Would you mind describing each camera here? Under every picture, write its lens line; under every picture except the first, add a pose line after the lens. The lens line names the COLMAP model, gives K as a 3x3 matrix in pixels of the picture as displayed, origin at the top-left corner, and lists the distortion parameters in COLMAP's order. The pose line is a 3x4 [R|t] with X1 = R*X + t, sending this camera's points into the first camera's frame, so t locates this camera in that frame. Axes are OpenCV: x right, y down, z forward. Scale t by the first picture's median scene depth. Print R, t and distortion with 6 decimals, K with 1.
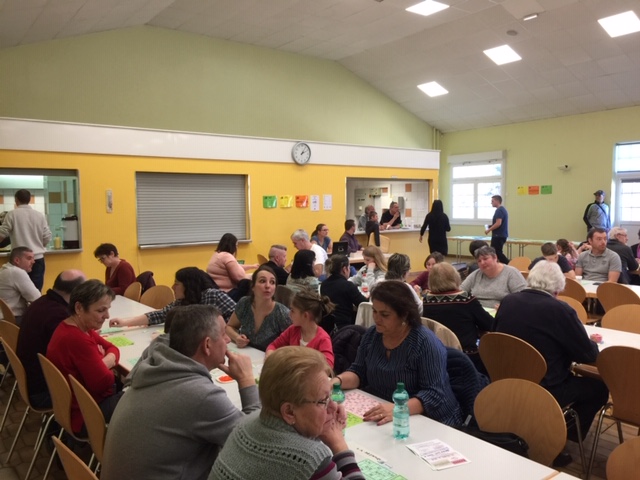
lens RADIAL K [[549.3, 0, 319.9], [0, 549.3, 236.7], [0, 0, 1]] dist [0.092940, -0.109697]
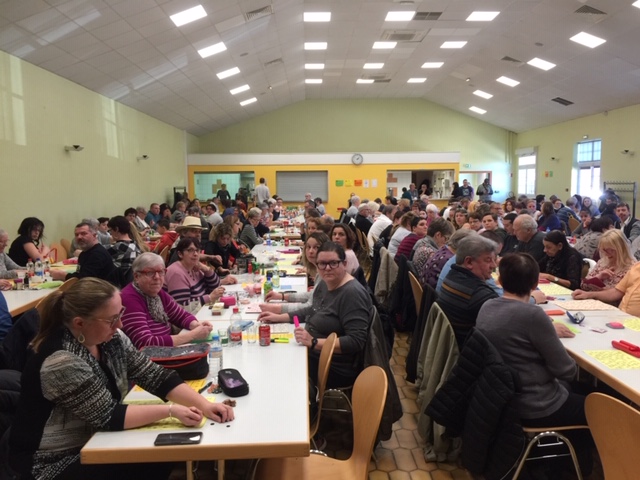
lens RADIAL K [[549.3, 0, 320.1], [0, 549.3, 237.2], [0, 0, 1]] dist [0.092940, -0.109697]
pose [[0.809932, 0.058124, -0.583637, 0.904887], [-0.034817, 0.998087, 0.051082, 0.031618], [0.585490, -0.021052, 0.810407, -0.624520]]
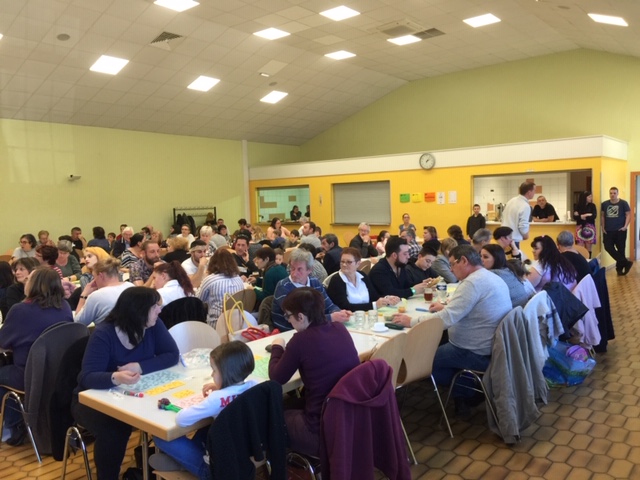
lens RADIAL K [[549.3, 0, 324.0], [0, 549.3, 237.1], [0, 0, 1]] dist [0.092940, -0.109697]
pose [[0.237064, 0.067240, -0.969164, 1.041581], [-0.032342, 0.997595, 0.061302, -0.035939], [0.970955, 0.016812, 0.238669, 0.379536]]
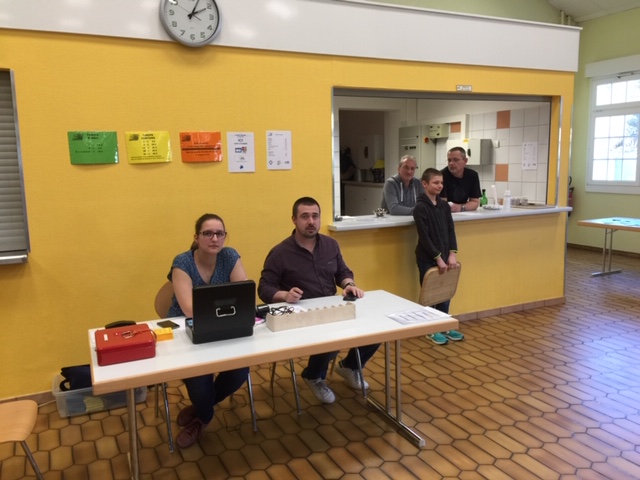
lens RADIAL K [[549.3, 0, 321.8], [0, 549.3, 242.1], [0, 0, 1]] dist [0.092940, -0.109697]
pose [[0.983791, 0.017853, -0.178427, 0.104492], [-0.001888, 0.996008, 0.089249, -0.028985], [0.179308, -0.087466, 0.979897, 0.547684]]
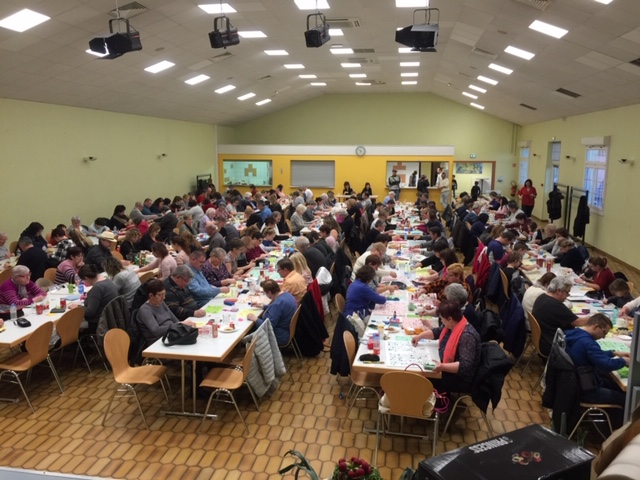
lens RADIAL K [[549.3, 0, 320.9], [0, 549.3, 240.9], [0, 0, 1]] dist [0.092940, -0.109697]
pose [[0.693131, 0.133653, -0.708312, 1.313713], [-0.056877, 0.989736, 0.131098, -0.061430], [0.718564, -0.050582, 0.693619, -0.629828]]
